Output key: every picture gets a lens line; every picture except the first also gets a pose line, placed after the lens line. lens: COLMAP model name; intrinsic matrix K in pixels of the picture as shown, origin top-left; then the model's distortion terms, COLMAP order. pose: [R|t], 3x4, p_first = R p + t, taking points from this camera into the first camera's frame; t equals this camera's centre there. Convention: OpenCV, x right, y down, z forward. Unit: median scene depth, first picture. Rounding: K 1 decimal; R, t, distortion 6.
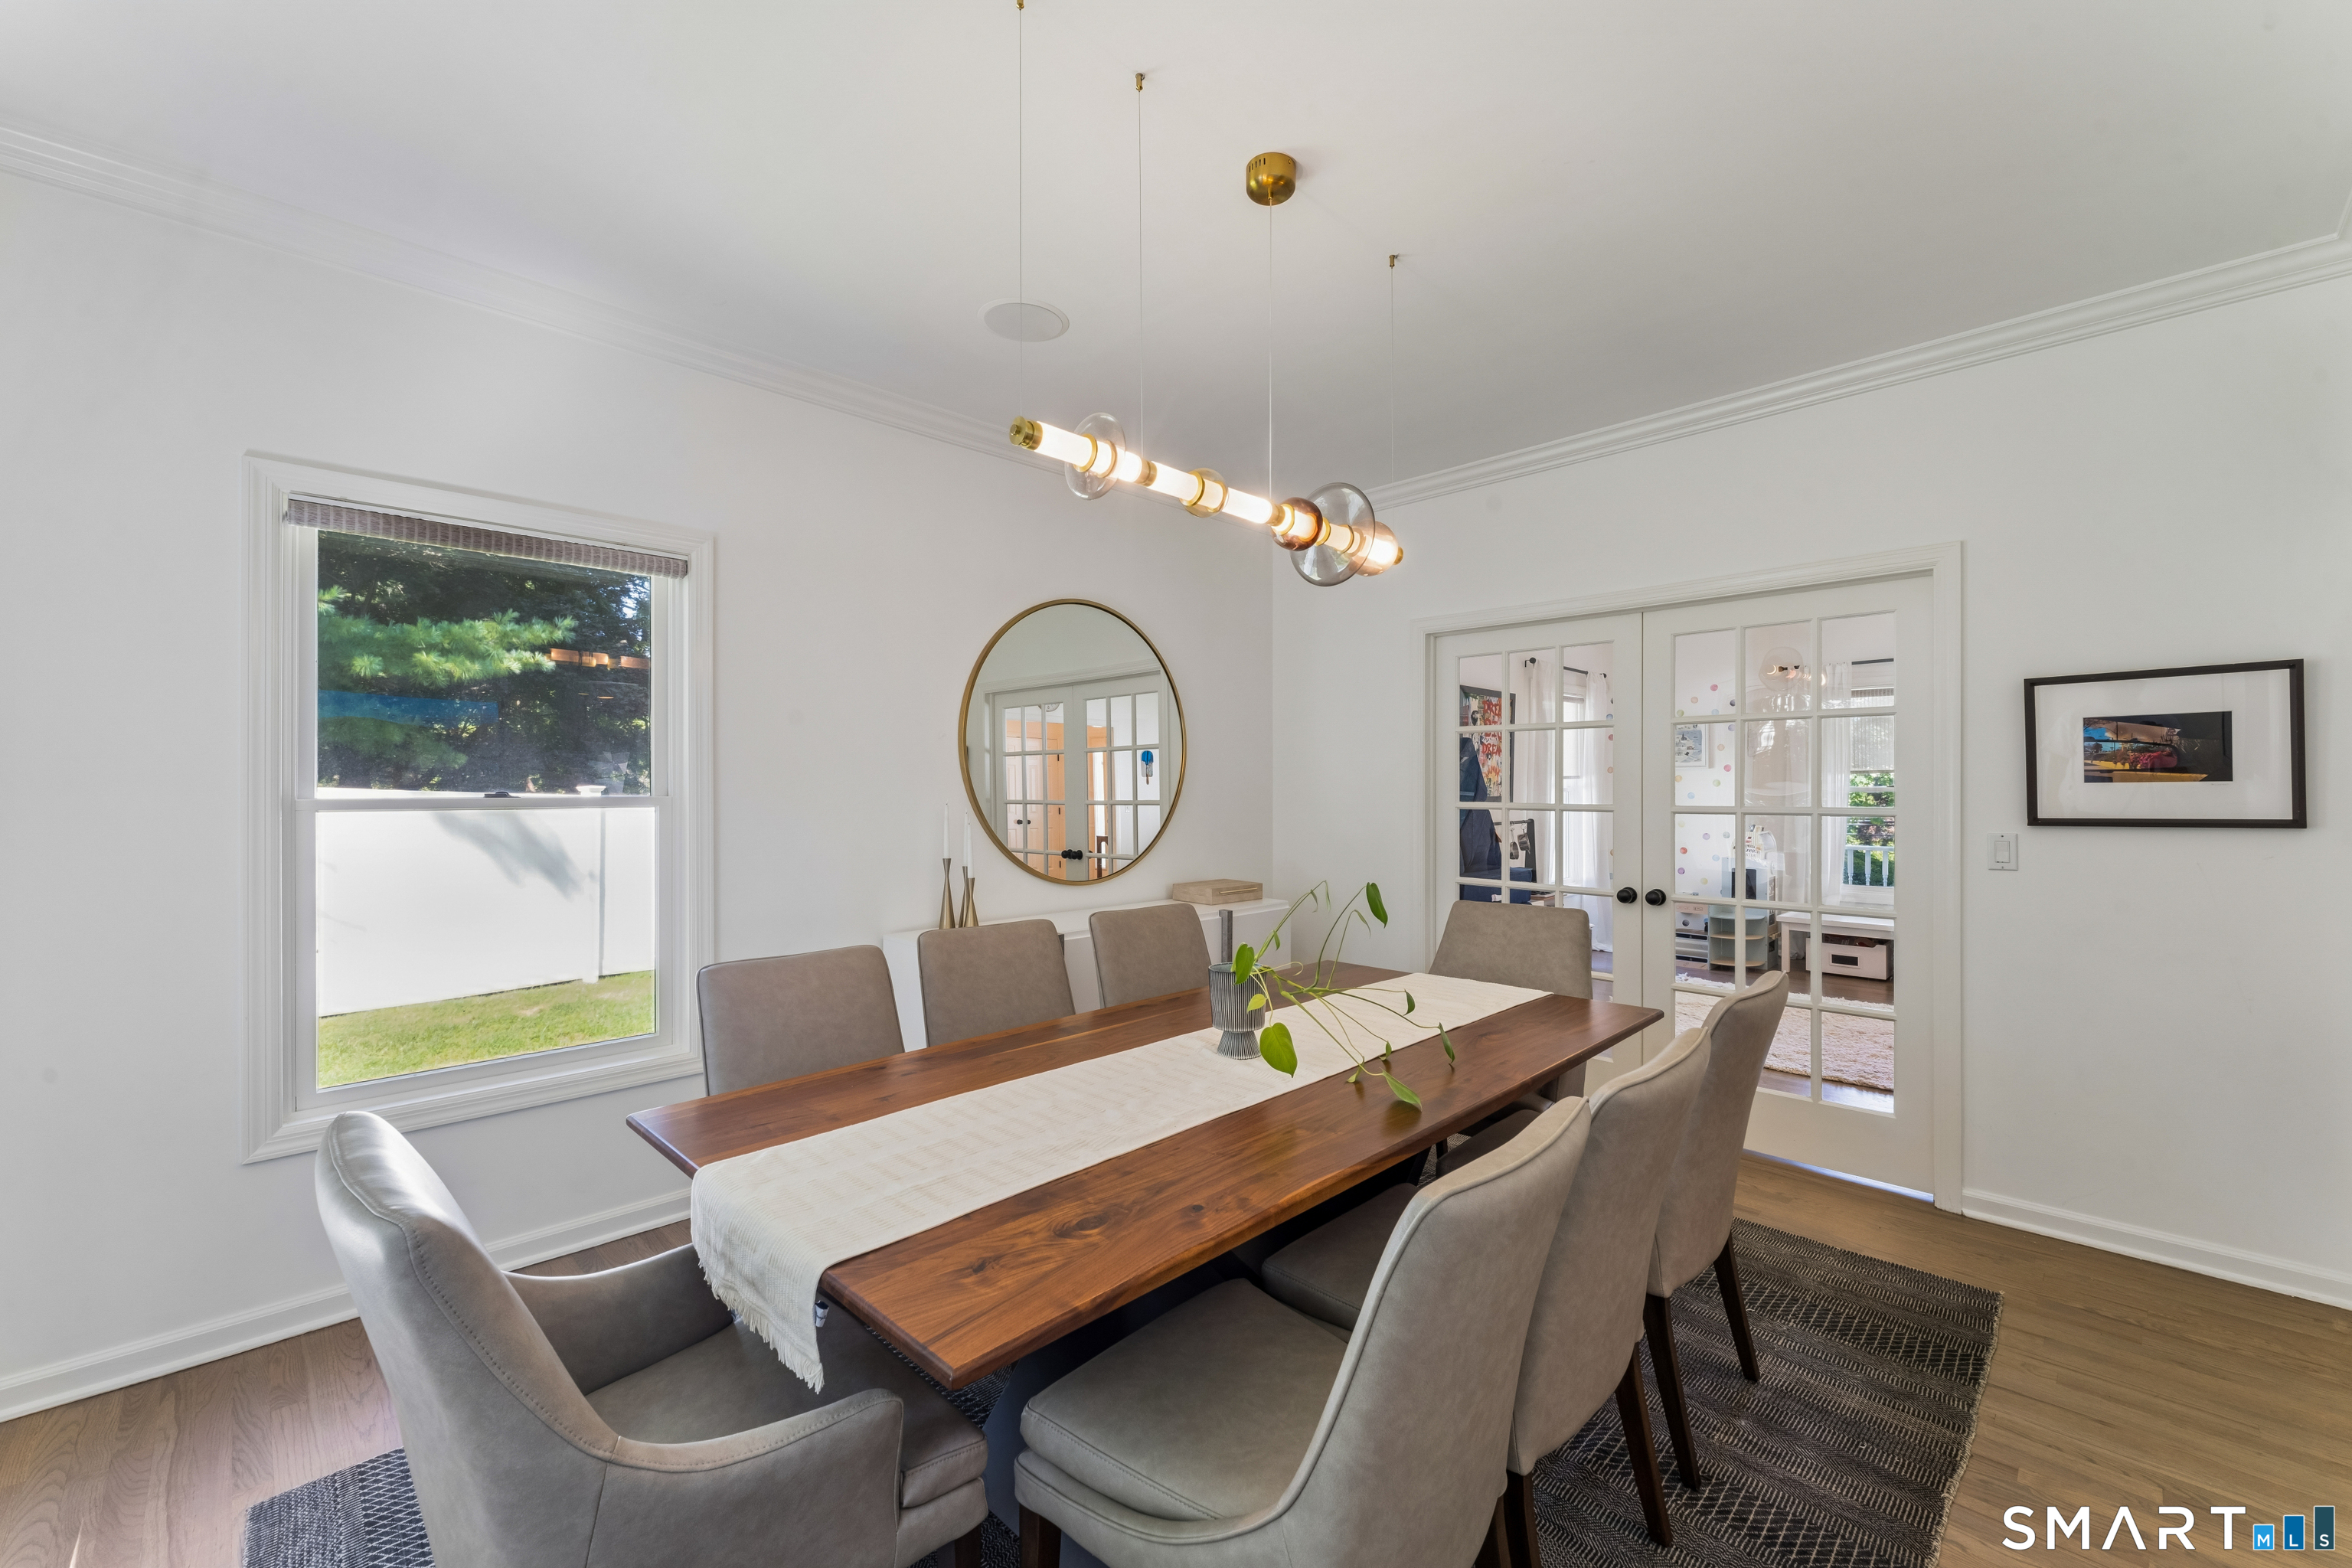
lens RADIAL K [[953.1, 0, 1169.5], [0, 953.1, 780.5], [0, 0, 1]] dist [-0.002515, 0.000054]
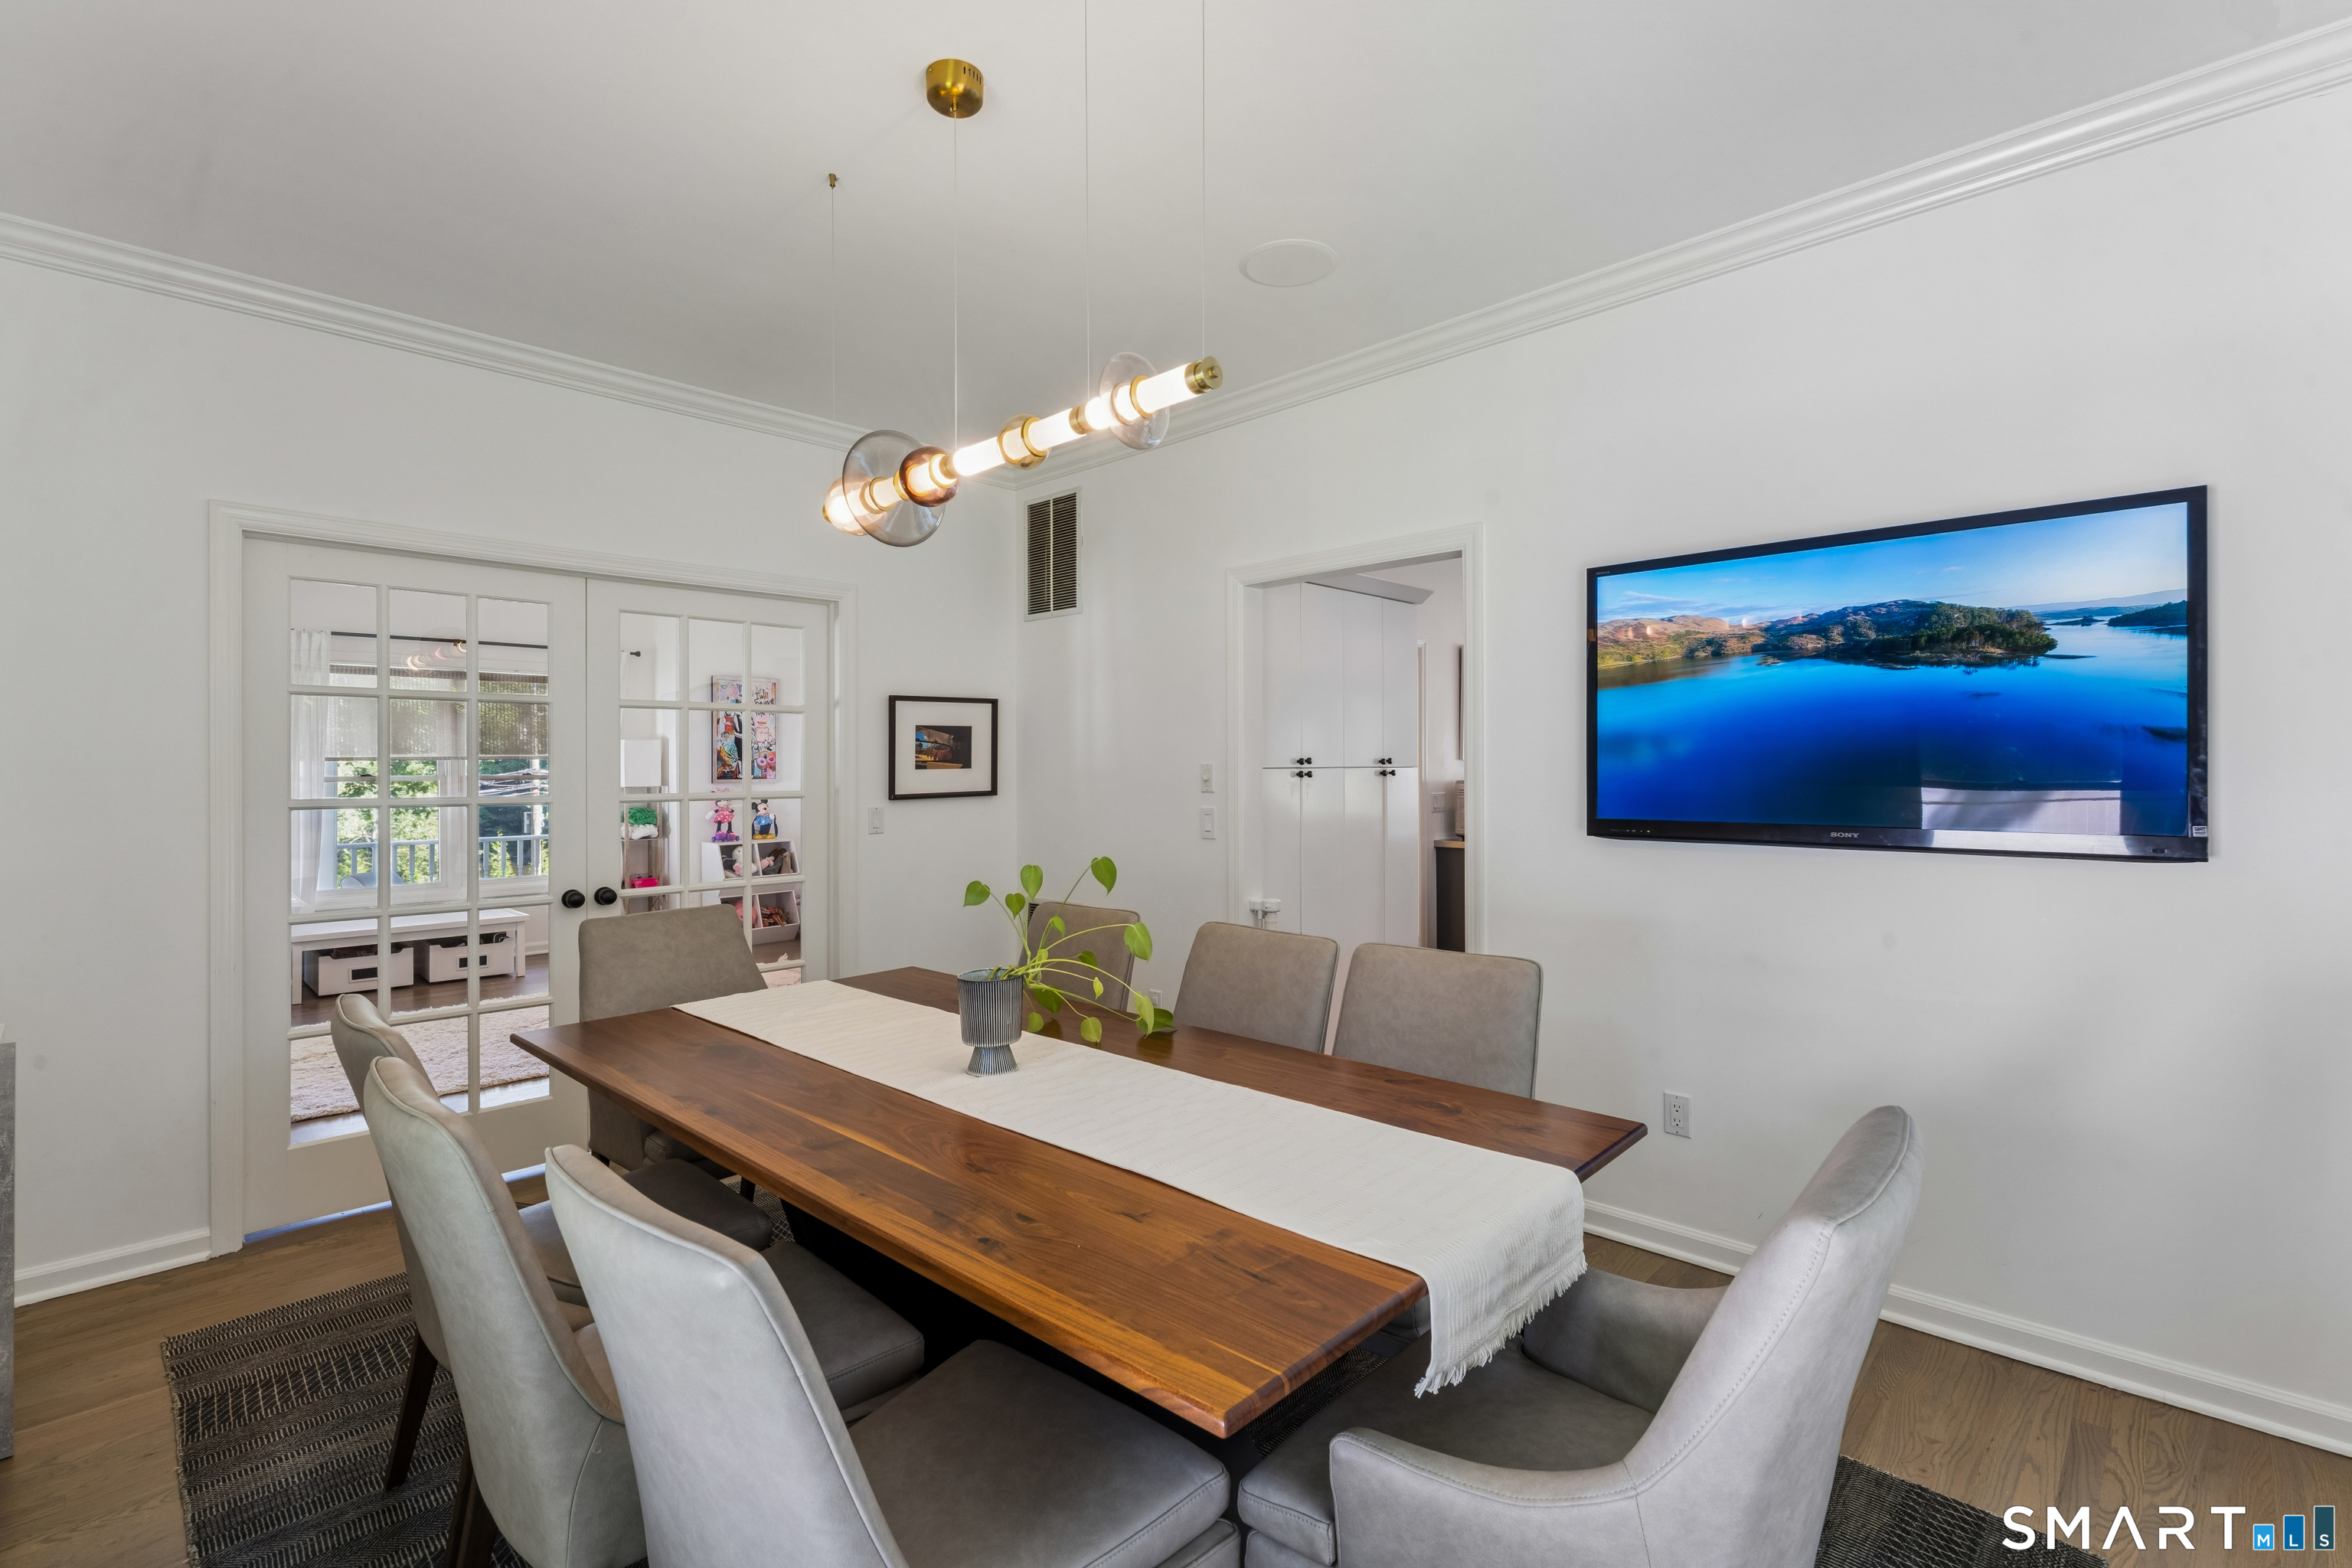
lens RADIAL K [[1089.6, 0, 1169.7], [0, 1089.6, 776.9], [0, 0, 1]] dist [-0.001775, -0.000887]
pose [[-0.044145, -0.005656, 0.999009, -0.742334], [0.000661, 0.999984, 0.005690, 0.004608], [-0.999025, 0.000912, -0.044140, 0.684421]]
